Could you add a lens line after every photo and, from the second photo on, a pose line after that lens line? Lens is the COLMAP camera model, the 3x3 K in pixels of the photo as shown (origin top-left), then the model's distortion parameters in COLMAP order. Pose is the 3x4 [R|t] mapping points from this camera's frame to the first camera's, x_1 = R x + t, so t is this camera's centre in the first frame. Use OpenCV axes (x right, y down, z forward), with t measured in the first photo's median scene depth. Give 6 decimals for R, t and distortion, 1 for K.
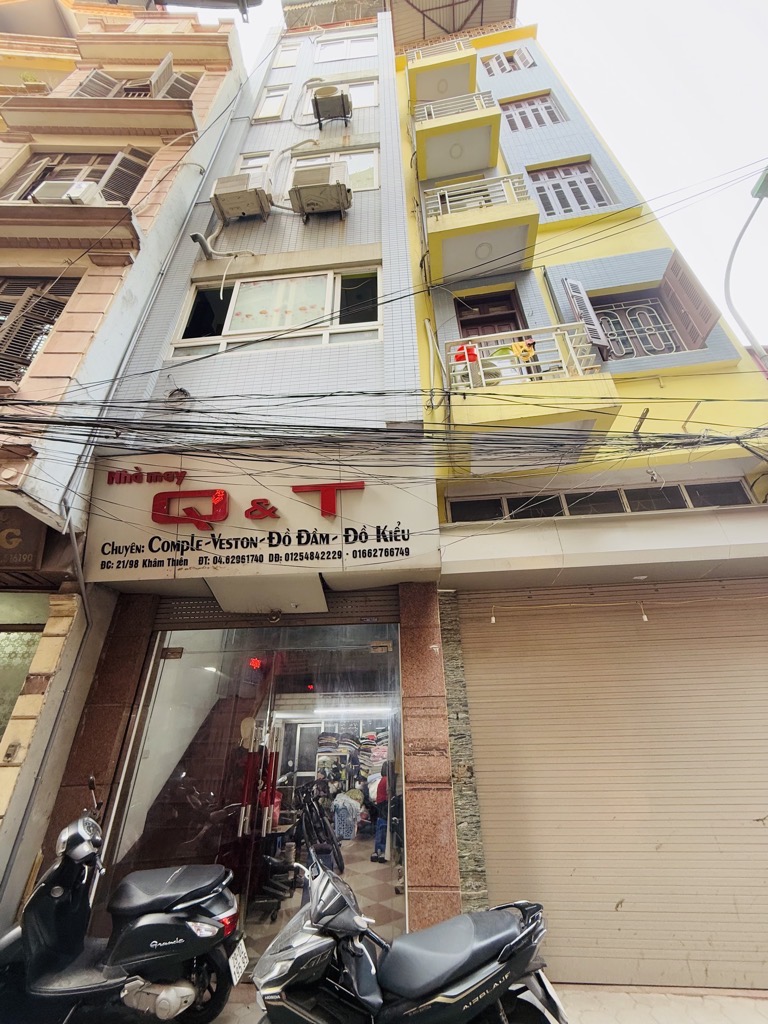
lens RADIAL K [[406.9, 0, 385.5], [0, 406.9, 510.4], [0, 0, 1]] dist [-0.000688, -0.000255]
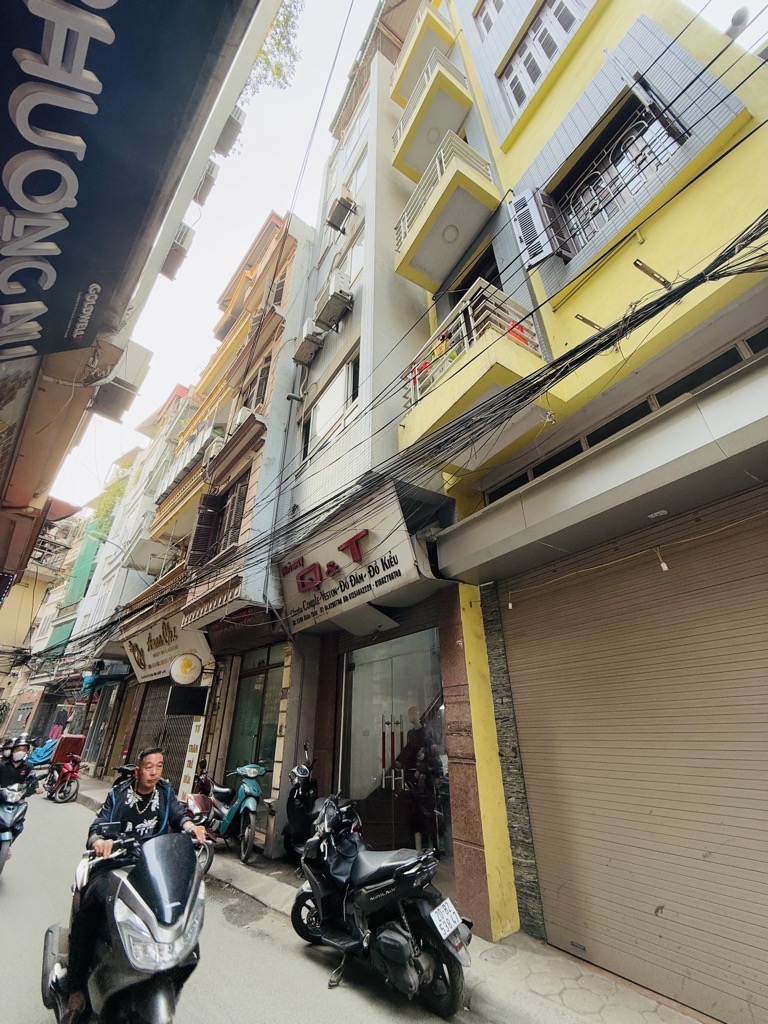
lens RADIAL K [[406.9, 0, 385.5], [0, 406.9, 510.4], [0, 0, 1]] dist [-0.000688, -0.000255]
pose [[0.634260, -0.360152, -0.684109, 0.923047], [0.377935, 0.916369, -0.132030, 0.073472], [0.674447, -0.174808, 0.717330, 0.115106]]
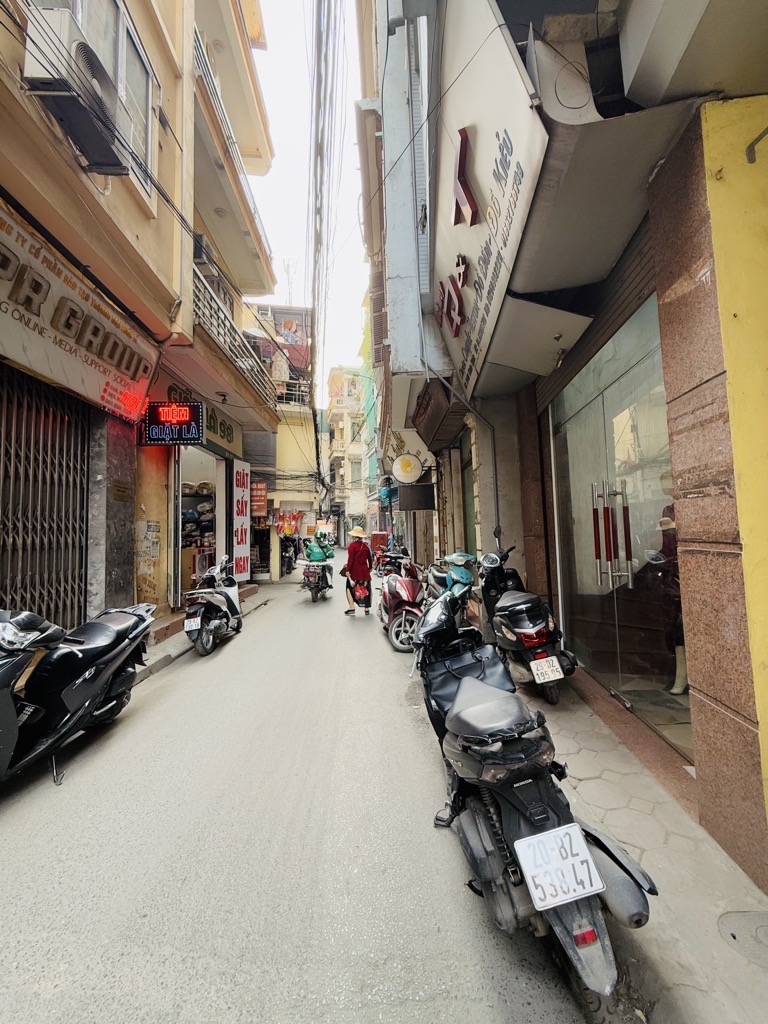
lens RADIAL K [[406.9, 0, 385.5], [0, 406.9, 510.4], [0, 0, 1]] dist [-0.000688, -0.000255]
pose [[-0.026388, -0.045223, -0.998628, 0.554338], [0.522207, 0.851211, -0.052346, 0.405738], [0.852410, -0.522872, 0.001154, 0.607819]]
